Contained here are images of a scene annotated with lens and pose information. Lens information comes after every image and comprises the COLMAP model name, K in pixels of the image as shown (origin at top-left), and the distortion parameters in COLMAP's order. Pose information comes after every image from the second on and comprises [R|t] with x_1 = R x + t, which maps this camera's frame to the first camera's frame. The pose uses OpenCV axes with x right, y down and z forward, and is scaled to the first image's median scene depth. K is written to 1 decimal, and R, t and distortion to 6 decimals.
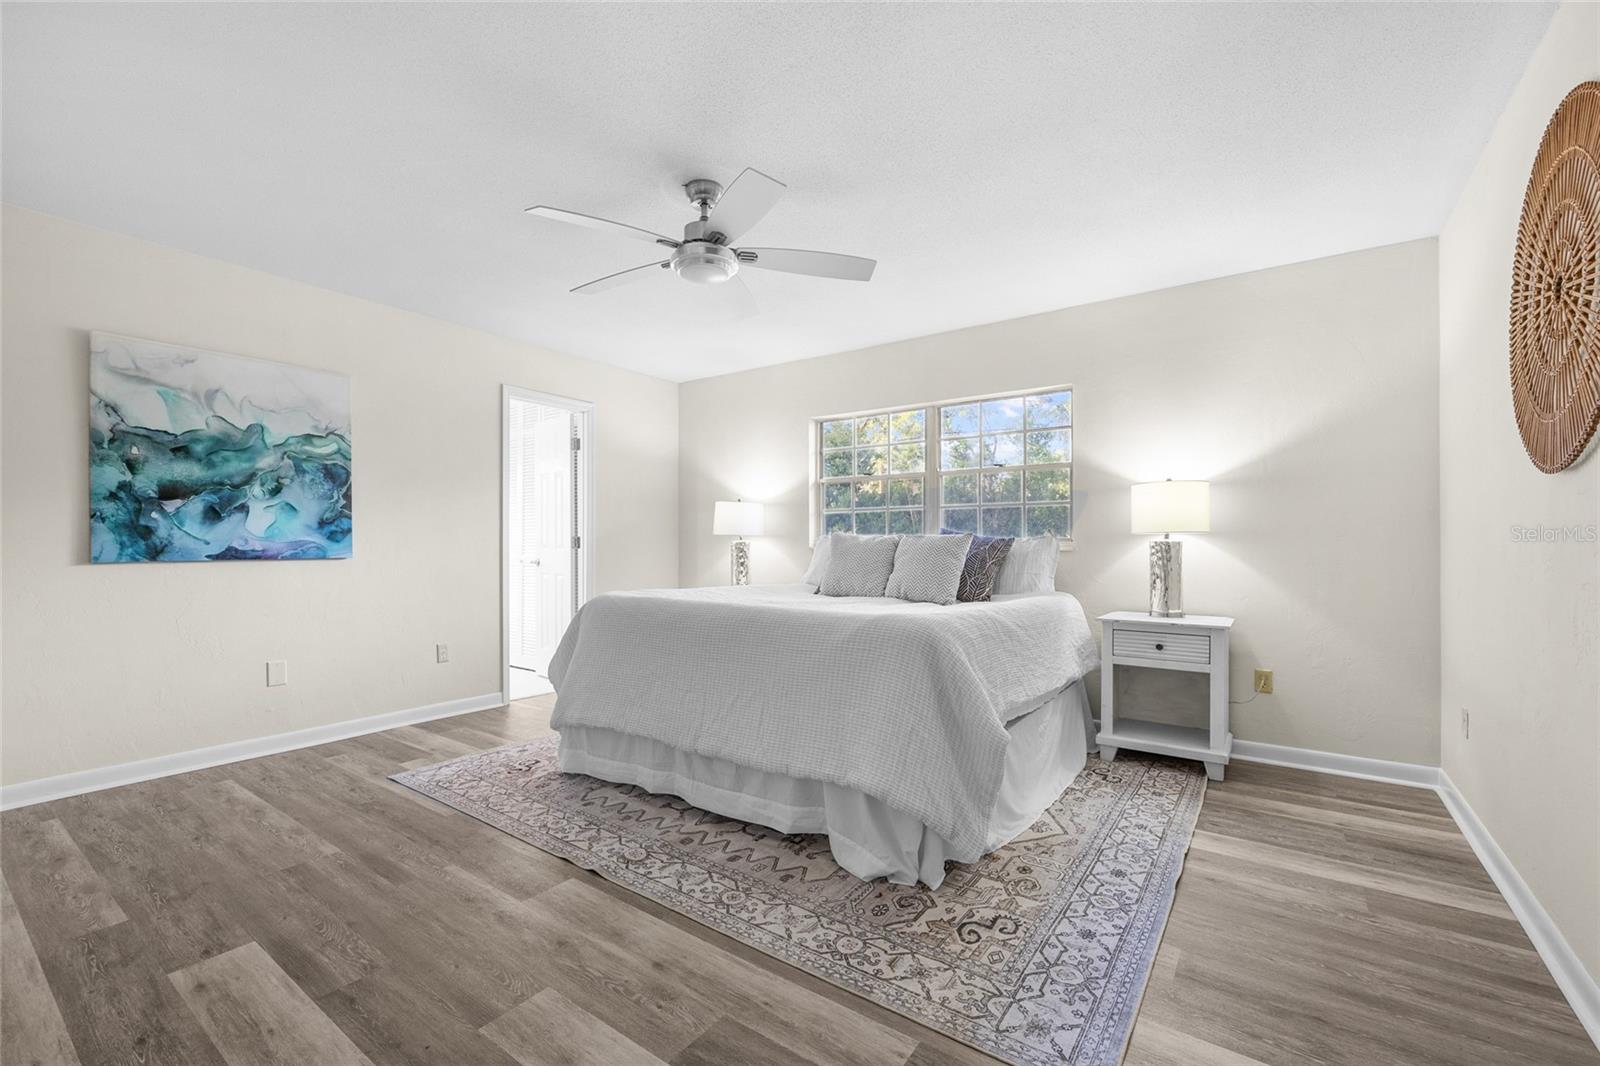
lens RADIAL K [[668.0, 0, 795.5], [0, 668.0, 539.4], [0, 0, 1]] dist [0.000124, -0.000762]
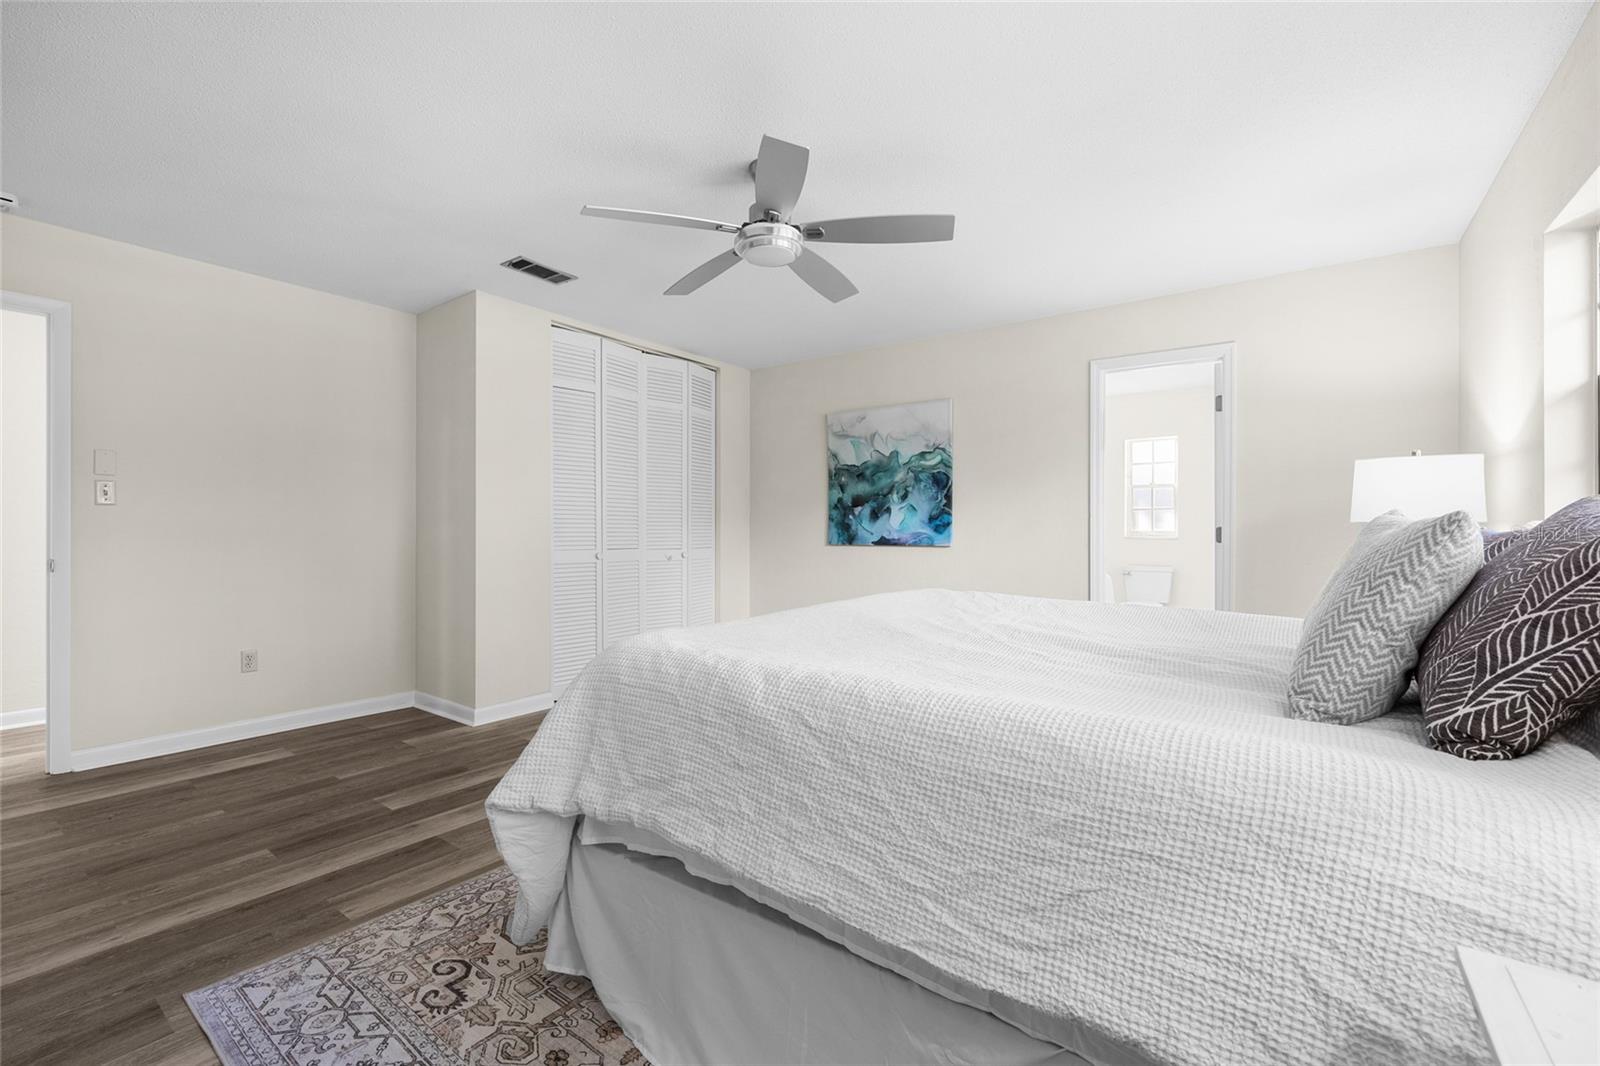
lens RADIAL K [[668.0, 0, 794.7], [0, 668.0, 530.6], [0, 0, 1]] dist [0.000124, -0.000762]
pose [[-0.007816, -0.000189, -0.999969, 0.674807], [0.002577, 0.999997, -0.000209, -0.002135], [0.999966, -0.002579, -0.007816, 0.854909]]
